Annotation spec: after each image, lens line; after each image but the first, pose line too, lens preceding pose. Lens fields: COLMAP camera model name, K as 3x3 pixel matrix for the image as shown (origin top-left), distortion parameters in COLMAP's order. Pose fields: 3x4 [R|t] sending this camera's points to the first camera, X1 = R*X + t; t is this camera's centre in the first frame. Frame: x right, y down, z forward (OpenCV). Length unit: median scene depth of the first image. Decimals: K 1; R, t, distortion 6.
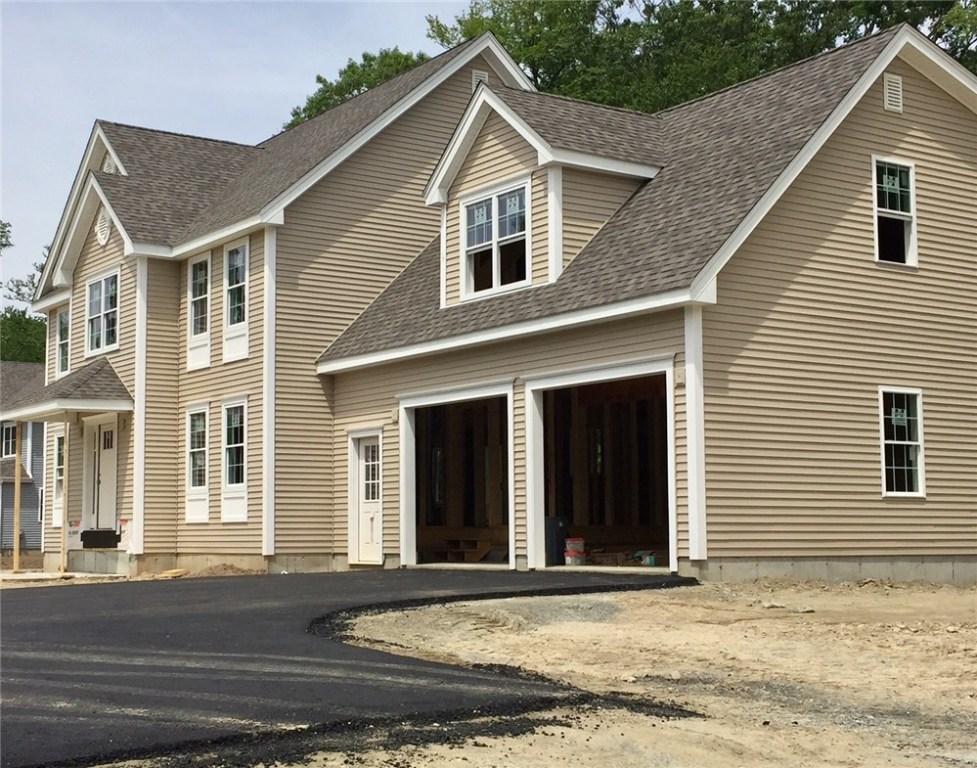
lens RADIAL K [[1484.9, 0, 488.5], [0, 1484.9, 384.0], [0, 0, 1]] dist [0.008837, 0.016406]
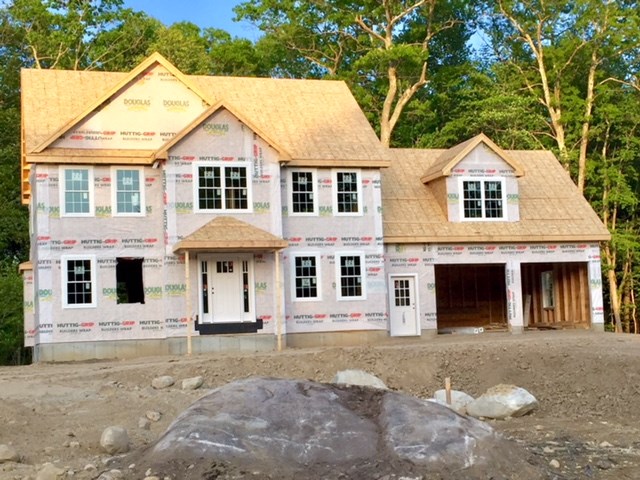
lens RADIAL K [[1051.4, 0, 320.0], [0, 1051.4, 240.0], [0, 0, 1]] dist [-0.020807, 0.005484]
pose [[0.314087, 0.098895, 0.944229, -1.539762], [-0.051835, 0.994863, -0.086956, 0.120799], [-0.947978, -0.021633, 0.317599, 0.639590]]
